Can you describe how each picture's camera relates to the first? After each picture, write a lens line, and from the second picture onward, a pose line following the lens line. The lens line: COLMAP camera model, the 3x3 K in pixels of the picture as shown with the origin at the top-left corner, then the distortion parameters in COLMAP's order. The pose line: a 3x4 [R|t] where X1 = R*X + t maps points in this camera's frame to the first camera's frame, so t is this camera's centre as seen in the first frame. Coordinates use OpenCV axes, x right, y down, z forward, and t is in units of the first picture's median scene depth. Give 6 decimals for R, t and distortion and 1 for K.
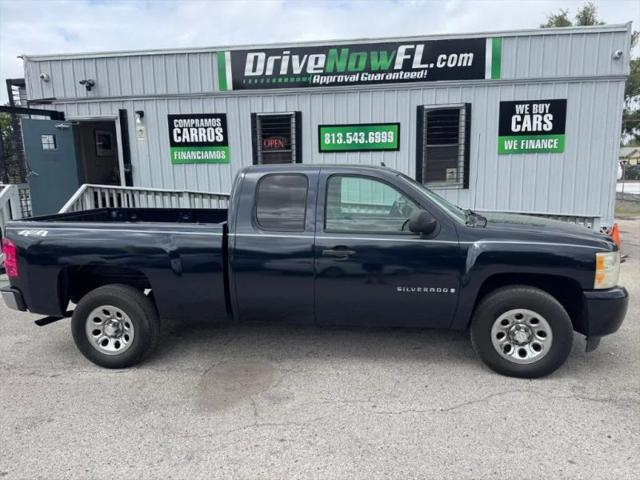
lens RADIAL K [[458.7, 0, 322.8], [0, 458.7, 241.7], [0, 0, 1]] dist [0.019028, -0.025301]
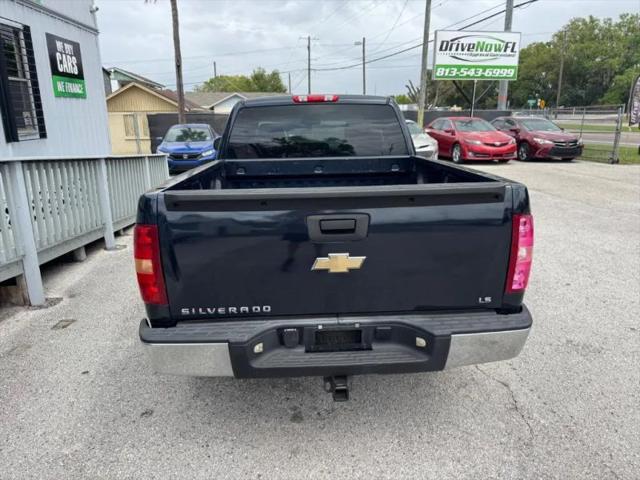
lens RADIAL K [[460.7, 0, 320.0], [0, 460.7, 240.0], [0, 0, 1]] dist [0.009695, -0.011632]
pose [[-0.175710, -0.234266, 0.956162, -0.591151], [0.161517, 0.951251, 0.262744, -0.079283], [-0.971101, 0.200604, -0.129307, 0.674123]]
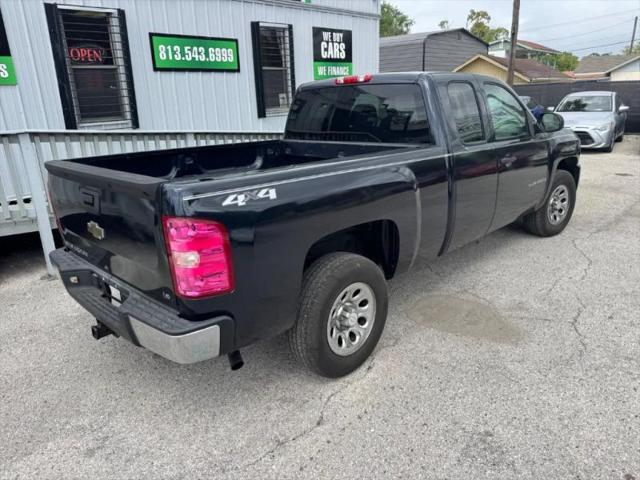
lens RADIAL K [[458.7, 0, 322.8], [0, 458.7, 241.7], [0, 0, 1]] dist [0.019028, -0.025301]
pose [[0.605347, -0.242569, 0.758100, -0.499167], [0.143668, 0.970087, 0.195679, -0.029920], [-0.782889, -0.009539, 0.622088, 0.314410]]
